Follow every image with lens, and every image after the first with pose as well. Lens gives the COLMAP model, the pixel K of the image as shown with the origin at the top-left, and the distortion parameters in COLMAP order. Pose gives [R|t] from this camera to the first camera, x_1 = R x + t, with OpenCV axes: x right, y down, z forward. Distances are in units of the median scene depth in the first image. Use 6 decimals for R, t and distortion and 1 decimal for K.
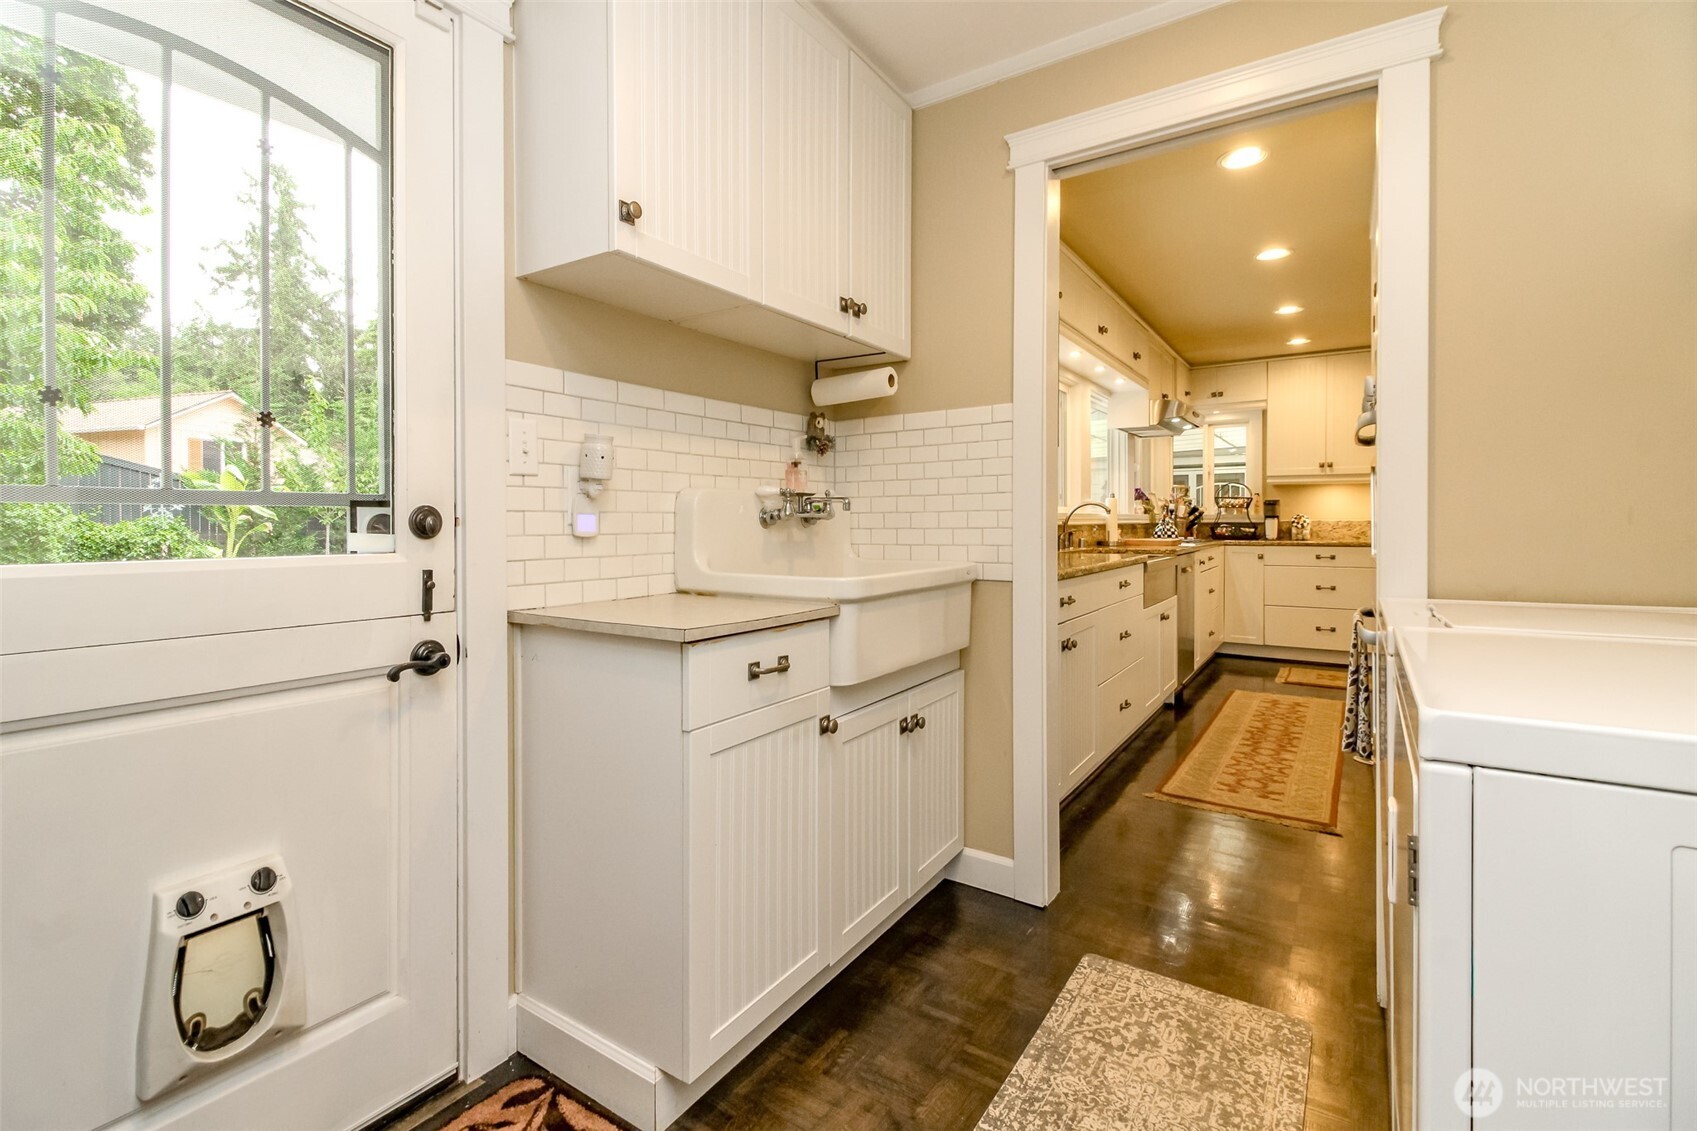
lens RADIAL K [[783.3, 0, 827.4], [0, 783.3, 538.9], [0, 0, 1]] dist [0.000564, -0.000028]
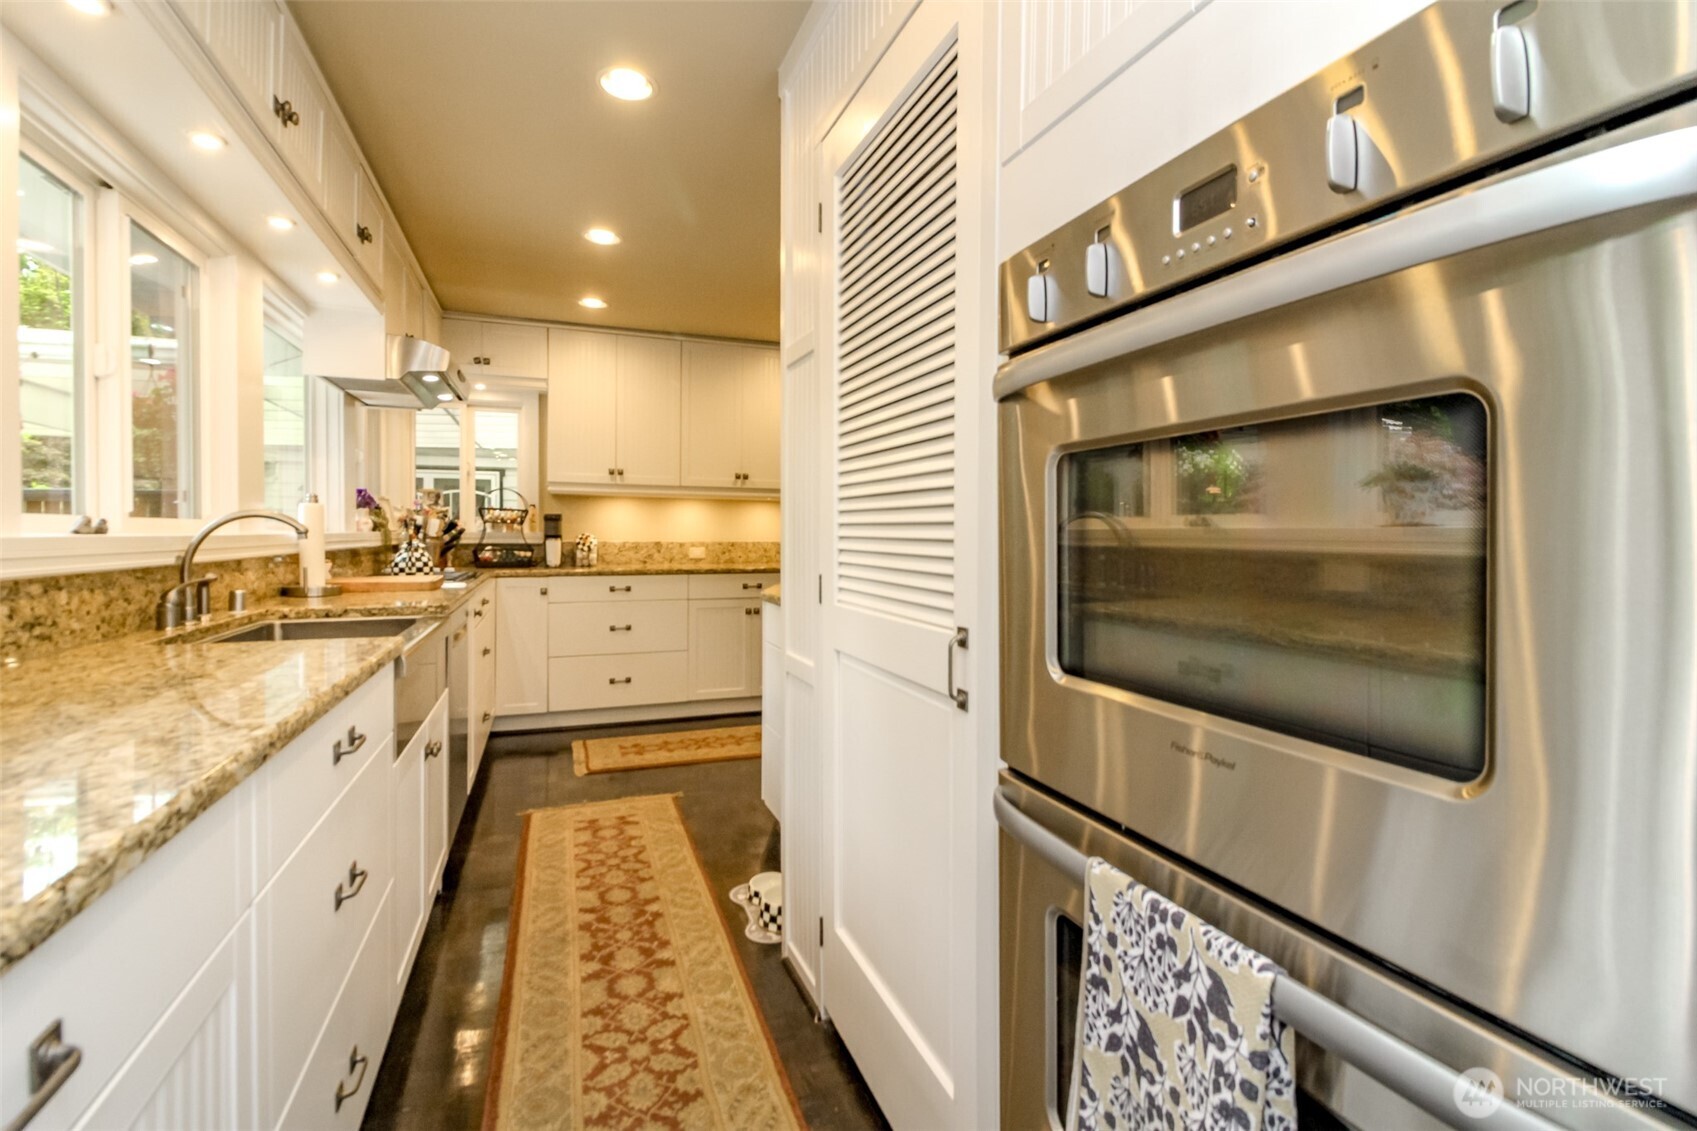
lens RADIAL K [[783.3, 0, 827.4], [0, 783.3, 538.9], [0, 0, 1]] dist [0.000564, -0.000028]
pose [[0.599583, 0.001070, 0.800312, 0.127989], [0.008820, 0.999930, -0.007945, -0.018003], [-0.800264, 0.011823, 0.599532, 0.349047]]
